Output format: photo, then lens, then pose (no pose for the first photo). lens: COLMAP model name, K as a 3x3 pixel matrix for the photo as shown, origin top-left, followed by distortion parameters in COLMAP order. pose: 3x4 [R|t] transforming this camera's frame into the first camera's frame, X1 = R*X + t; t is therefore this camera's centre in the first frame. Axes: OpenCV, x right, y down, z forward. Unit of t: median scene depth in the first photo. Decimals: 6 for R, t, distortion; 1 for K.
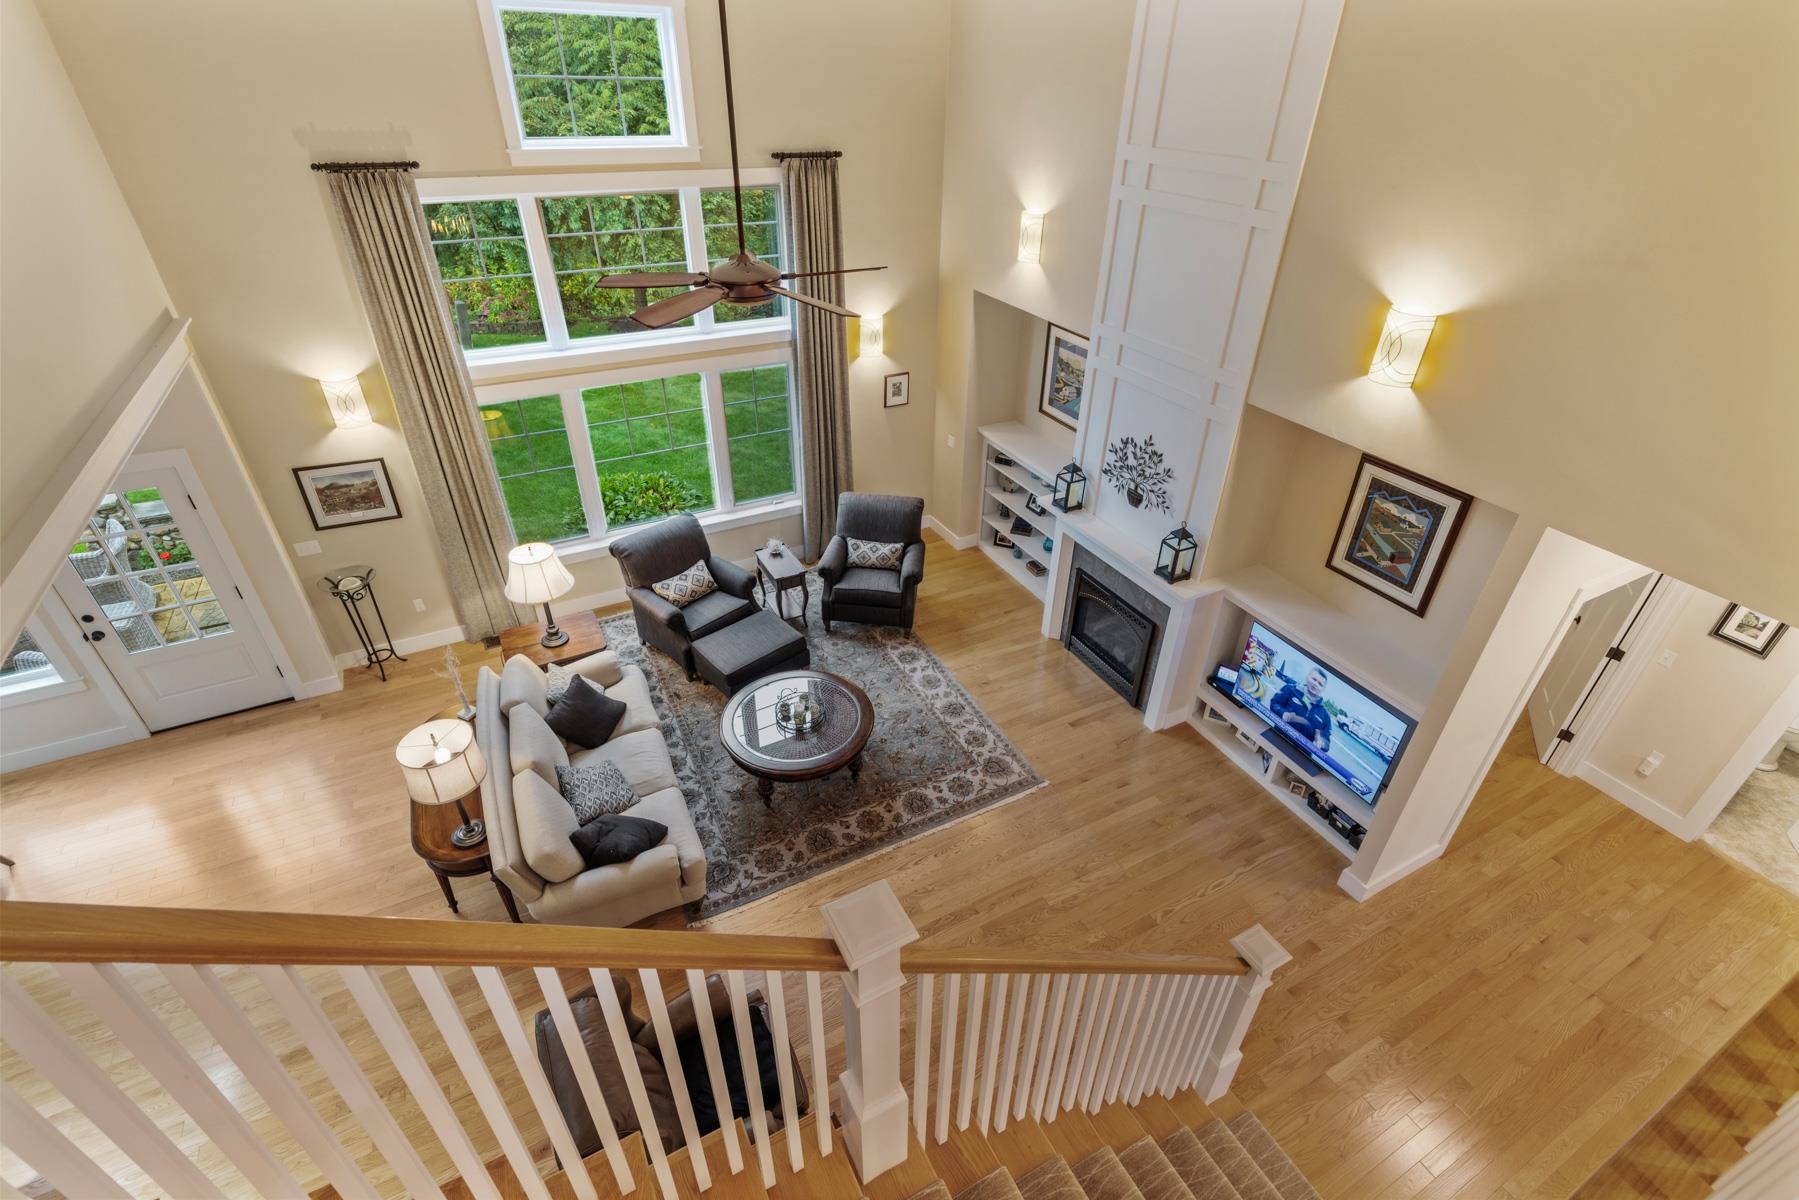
lens RADIAL K [[812.5, 0, 910.2], [0, 812.5, 594.5], [0, 0, 1]] dist [0.007755, -0.001685]
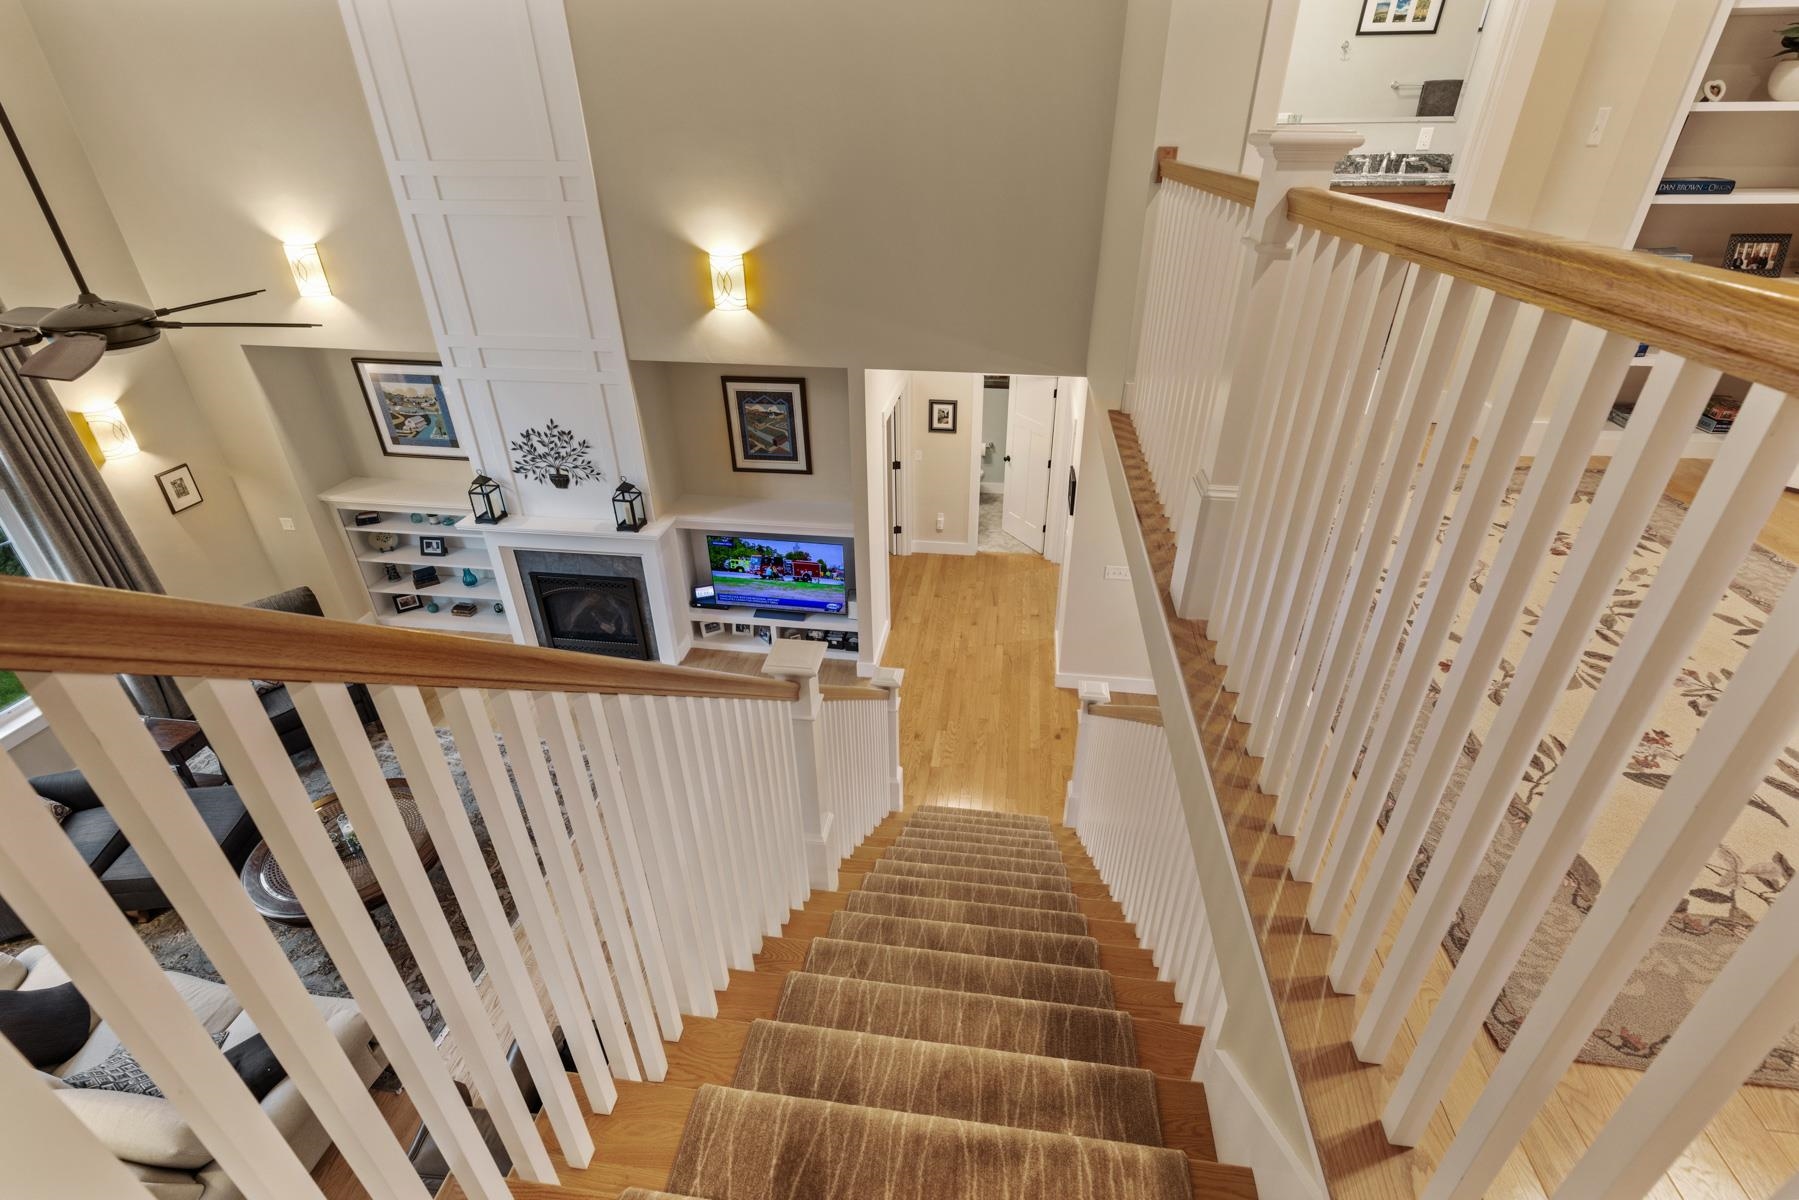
lens RADIAL K [[812.5, 0, 906.7], [0, 812.5, 598.1], [0, 0, 1]] dist [0.007755, -0.001685]
pose [[0.585448, -0.425171, 0.690275, -0.274261], [0.454459, 0.877202, 0.154865, 0.061208], [-0.671355, 0.223036, 0.706779, -0.036944]]
